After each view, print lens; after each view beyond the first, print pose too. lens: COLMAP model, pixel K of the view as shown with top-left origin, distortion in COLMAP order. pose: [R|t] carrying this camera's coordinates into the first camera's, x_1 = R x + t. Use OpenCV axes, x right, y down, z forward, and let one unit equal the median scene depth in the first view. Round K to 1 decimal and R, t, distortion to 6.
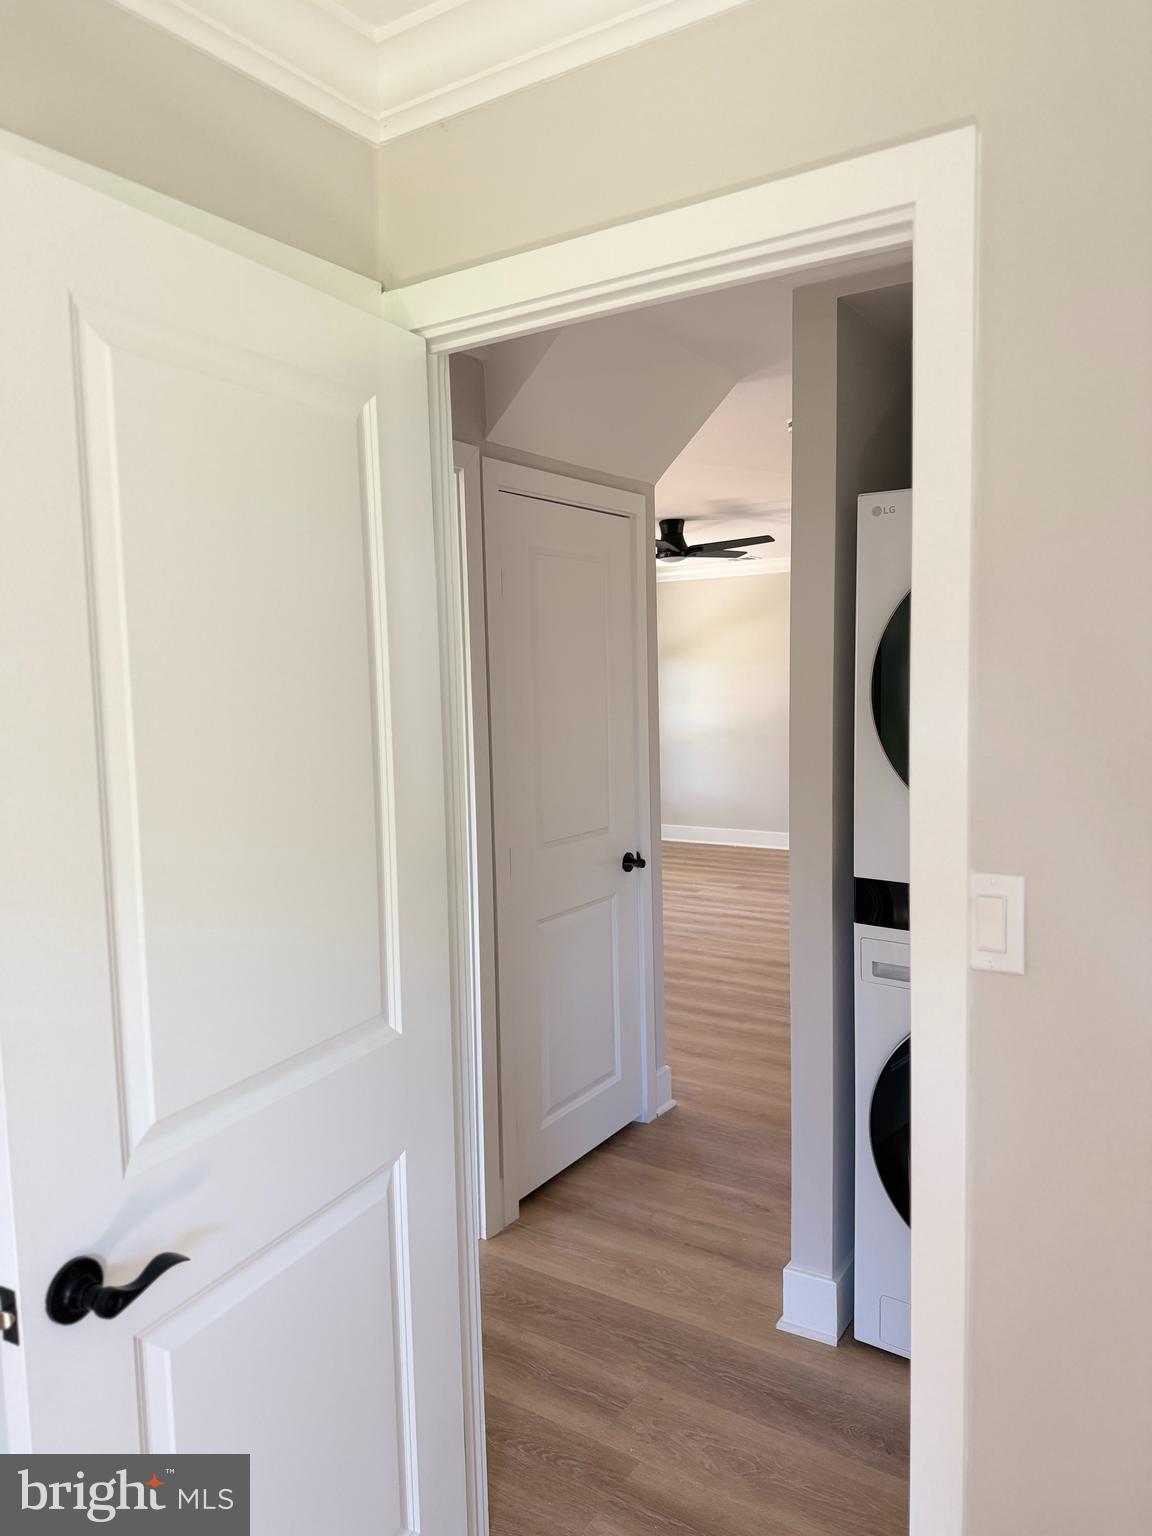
lens RADIAL K [[1070.2, 0, 575.0], [0, 1070.2, 762.6], [0, 0, 1]] dist [0.106927, -0.178647]
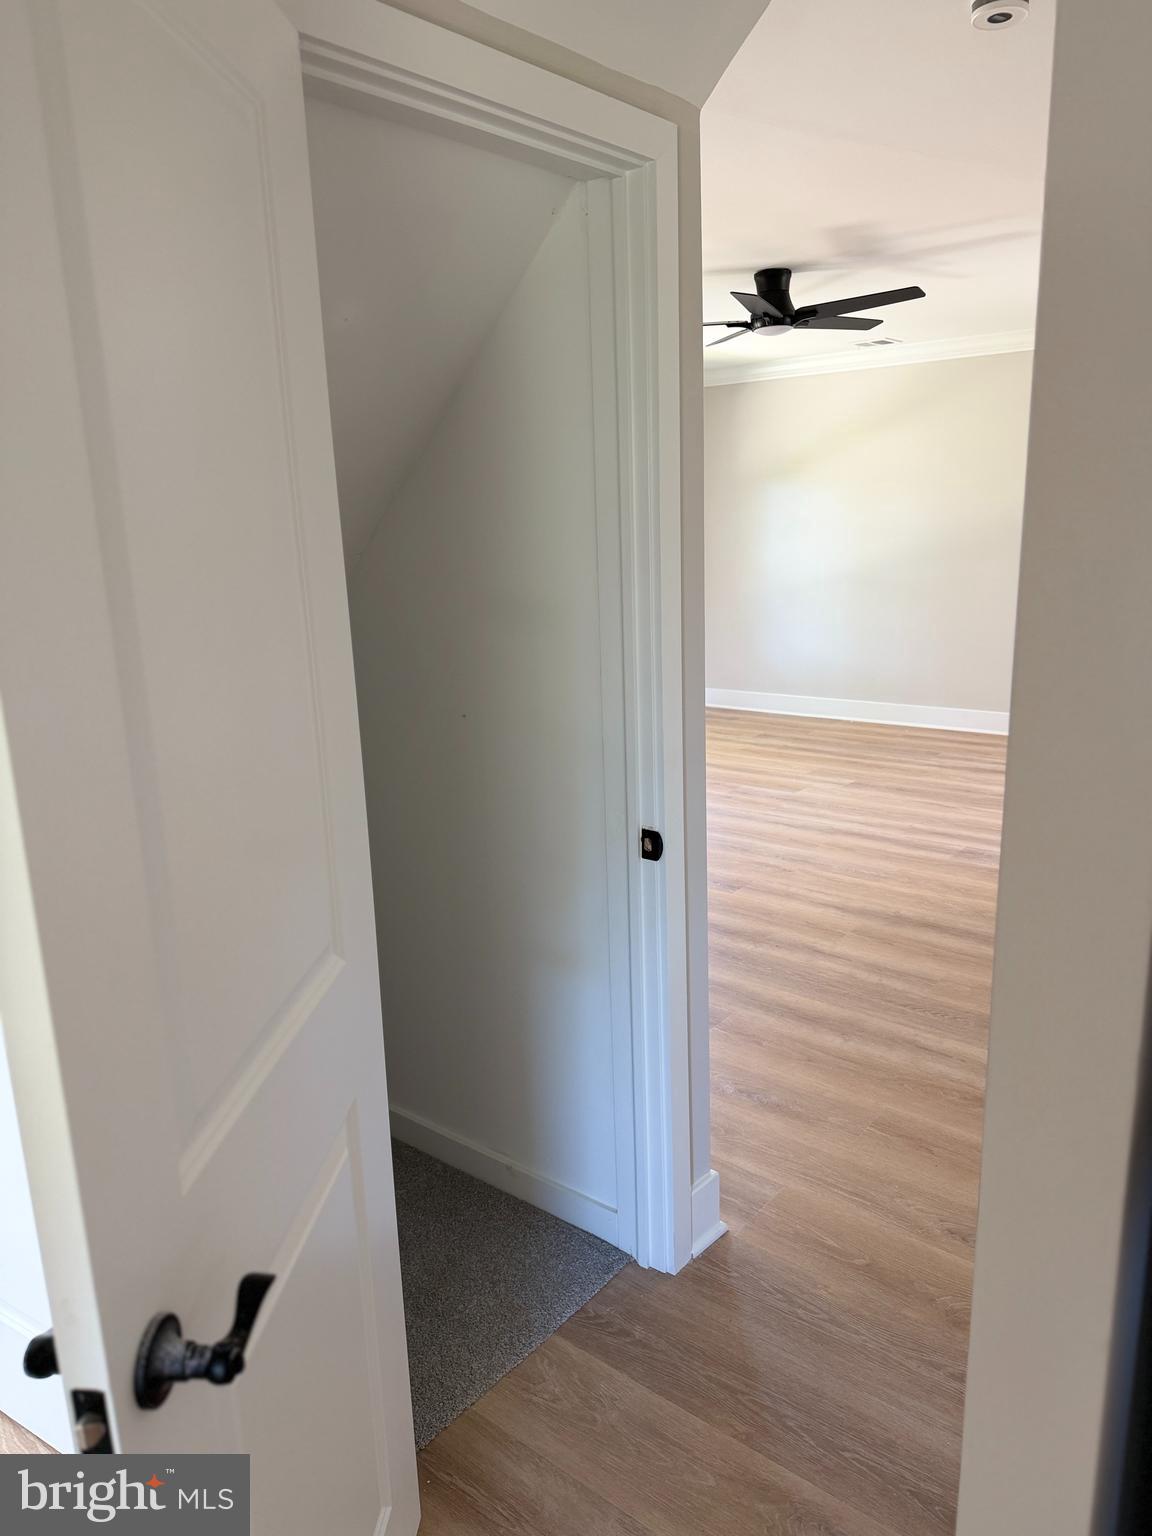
lens RADIAL K [[1070.2, 0, 575.0], [0, 1070.2, 762.6], [0, 0, 1]] dist [0.106927, -0.178647]
pose [[0.994296, 0.011640, -0.106015, 0.045604], [0.004661, 0.988334, 0.152230, -0.021926], [0.106550, -0.151856, 0.982643, 0.280967]]
